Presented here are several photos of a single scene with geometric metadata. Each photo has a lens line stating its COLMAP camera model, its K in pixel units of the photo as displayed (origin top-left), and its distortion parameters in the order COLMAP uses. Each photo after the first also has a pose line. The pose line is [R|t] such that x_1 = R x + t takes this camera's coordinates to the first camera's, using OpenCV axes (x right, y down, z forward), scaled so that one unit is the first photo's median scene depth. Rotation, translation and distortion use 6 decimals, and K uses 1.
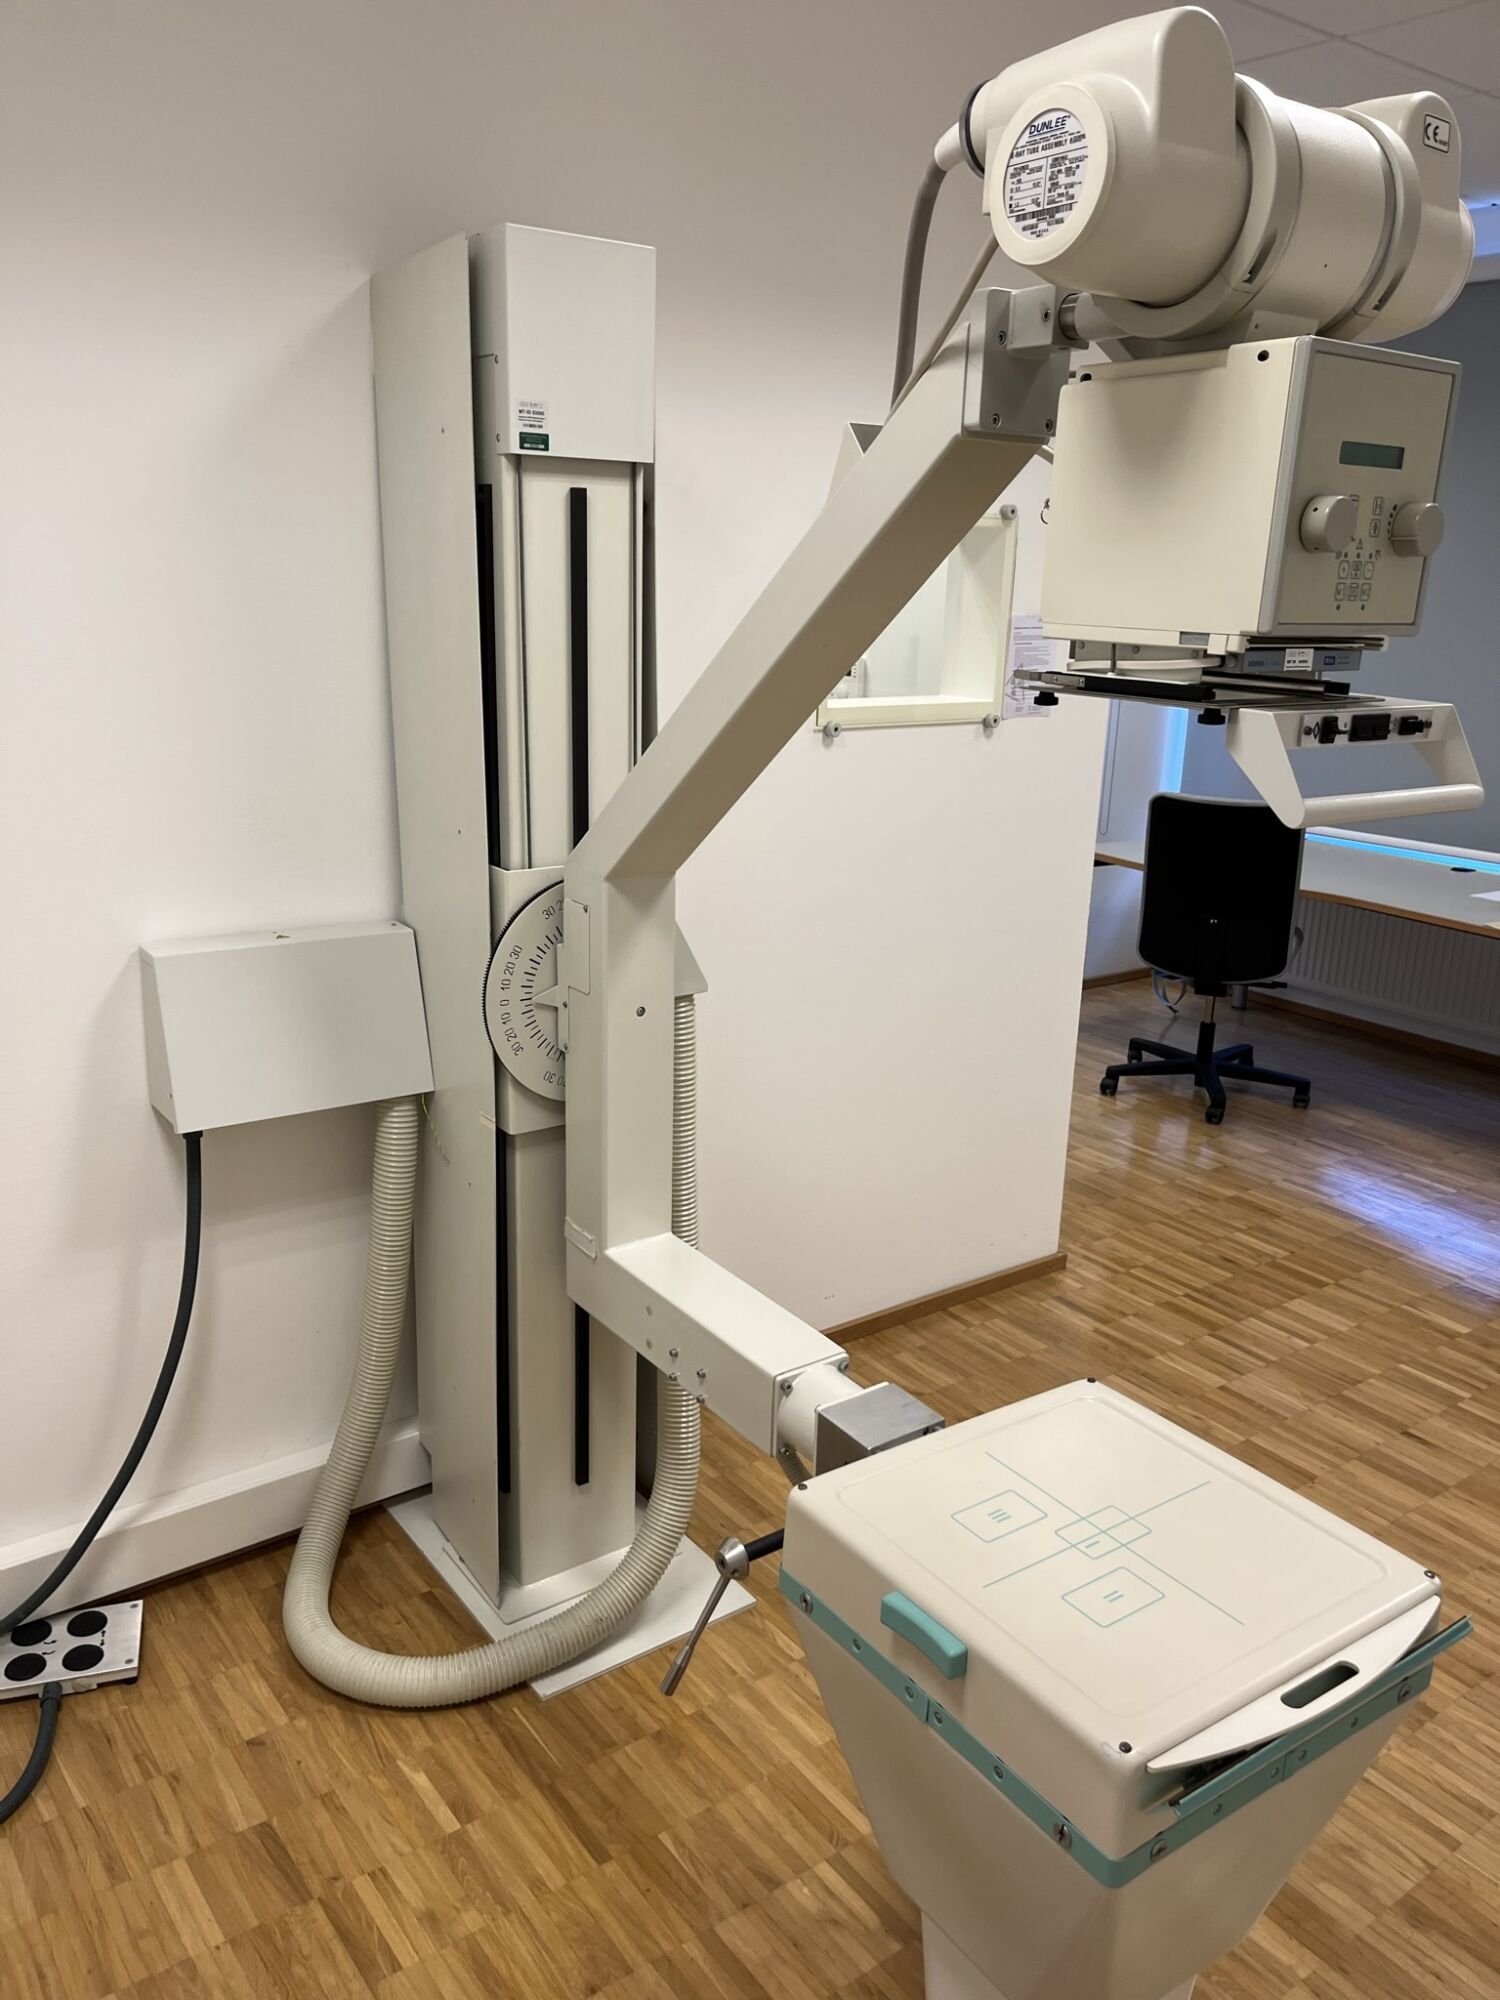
lens RADIAL K [[1484.3, 0, 750.0], [0, 1484.3, 1000.0], [0, 0, 1]] dist [0.029256, -0.009536]
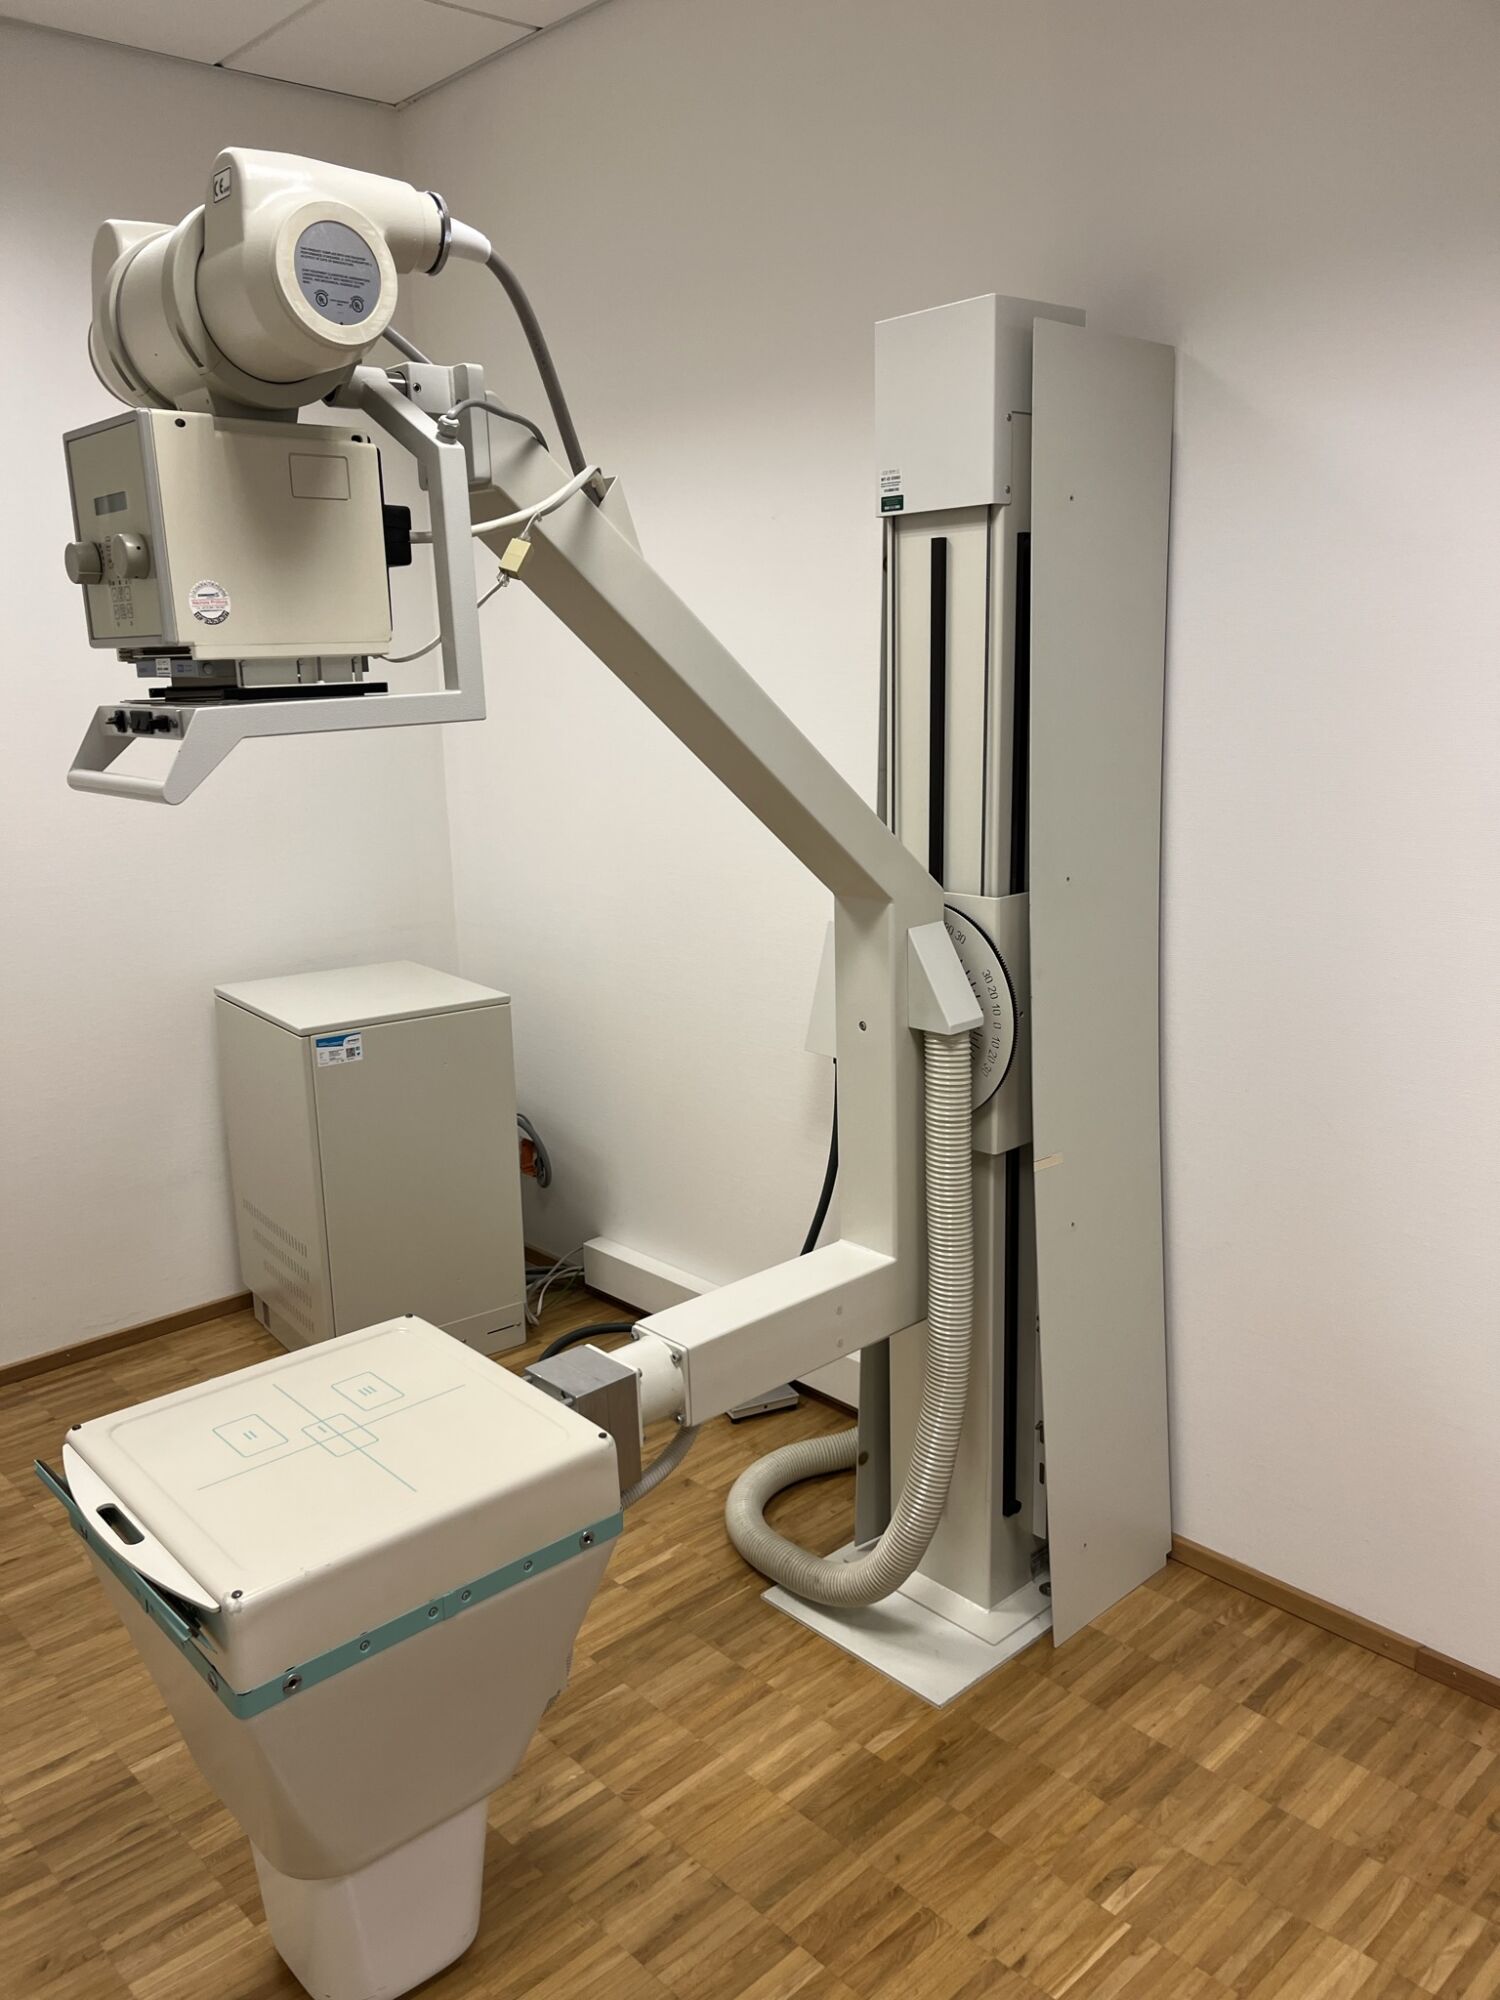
lens RADIAL K [[1579.5, 0, 825.8], [0, 1579.5, 1018.0], [0, 0, 1]] dist [0.032359, -0.006181]
pose [[0.144948, 0.195582, -0.969916, 1.112506], [-0.249327, 0.955856, 0.155486, -0.182182], [0.957510, 0.219289, 0.187313, 0.836422]]
